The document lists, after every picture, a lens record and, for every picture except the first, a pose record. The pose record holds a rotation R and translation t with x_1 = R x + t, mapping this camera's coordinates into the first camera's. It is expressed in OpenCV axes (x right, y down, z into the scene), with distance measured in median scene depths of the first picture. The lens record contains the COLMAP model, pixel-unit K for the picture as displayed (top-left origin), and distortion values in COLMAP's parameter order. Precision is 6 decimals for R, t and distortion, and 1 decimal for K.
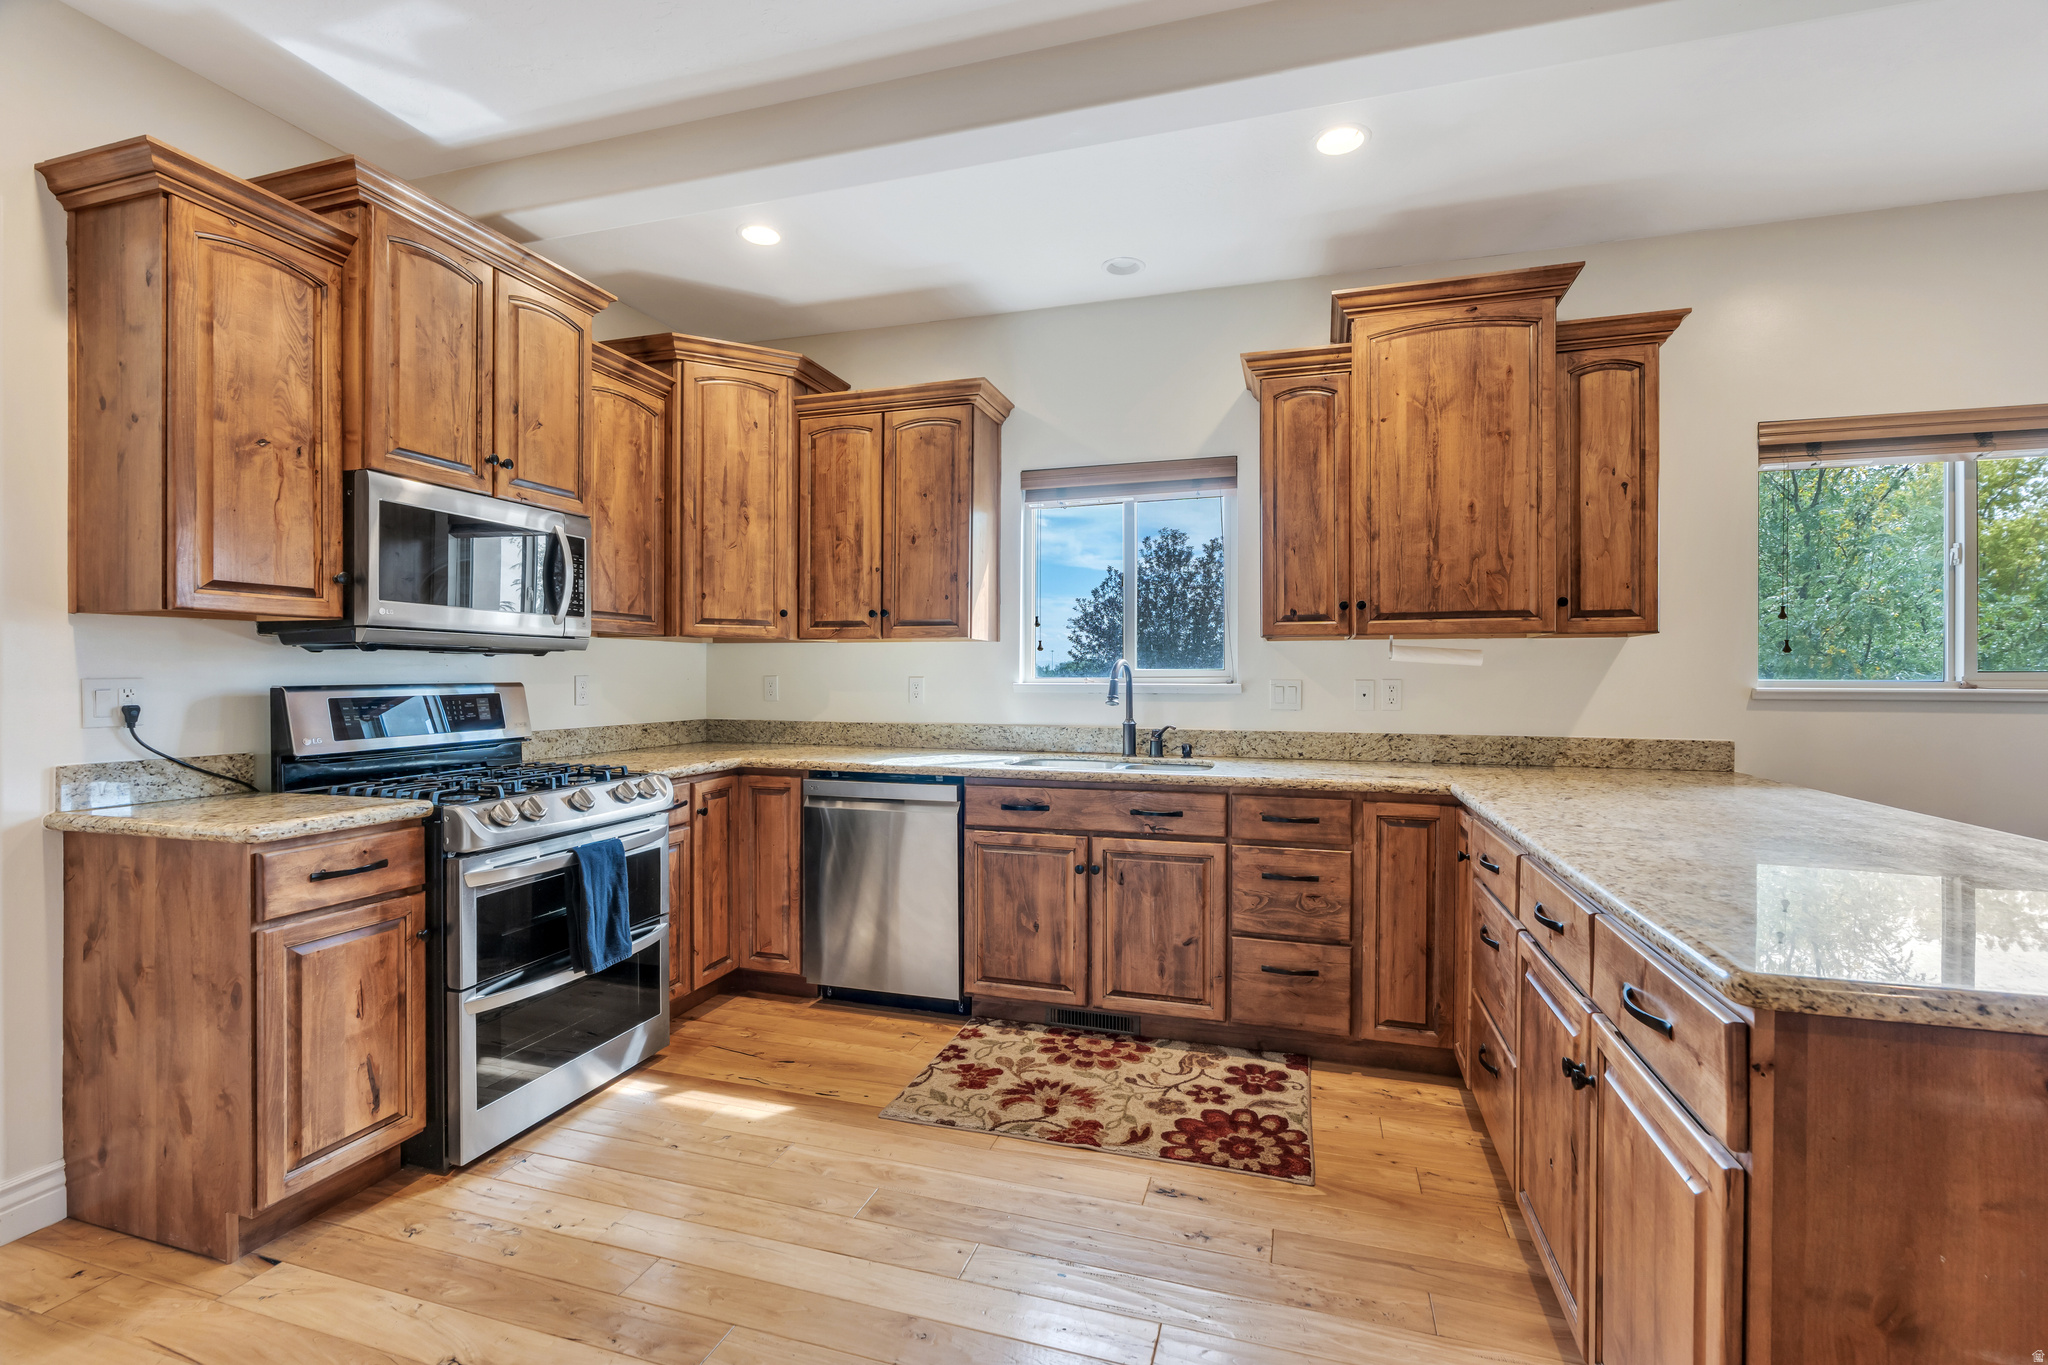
lens RADIAL K [[838.3, 0, 1032.4], [0, 838.3, 677.7], [0, 0, 1]] dist [-0.000600, -0.000009]
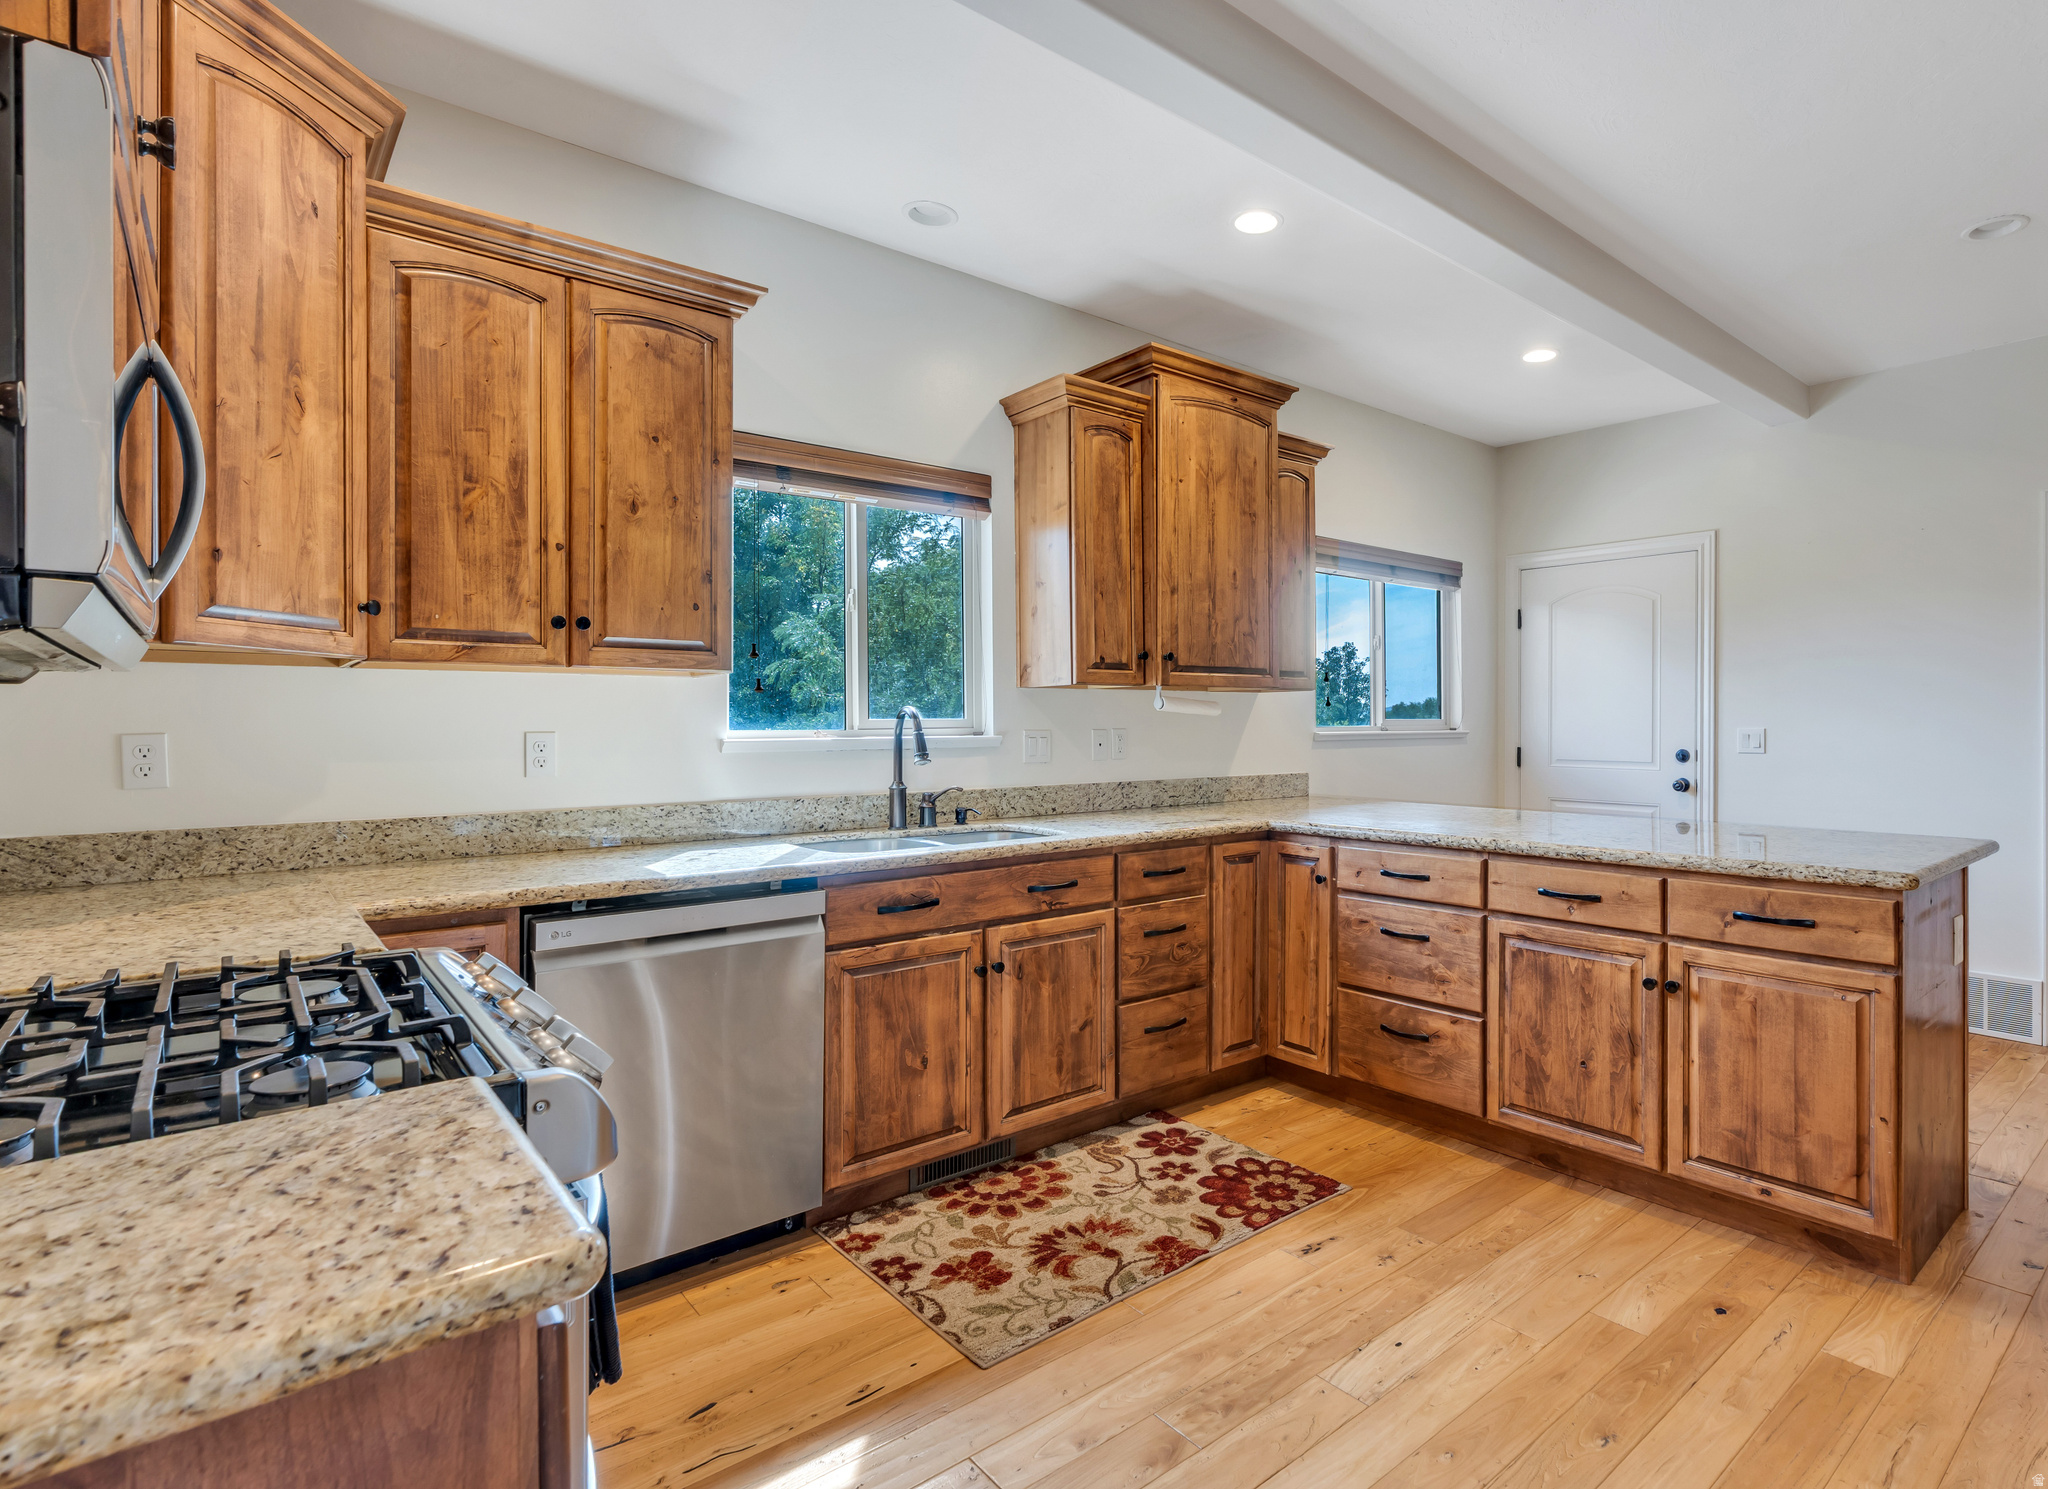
lens RADIAL K [[1035.3, 0, 1026.9], [0, 1035.3, 726.6], [0, 0, 1]] dist [-0.002105, 0.000413]
pose [[0.569721, -0.006894, 0.821809, -0.743866], [0.007923, 0.999964, 0.002896, -0.005715], [-0.821800, 0.004862, 0.569756, 0.418232]]
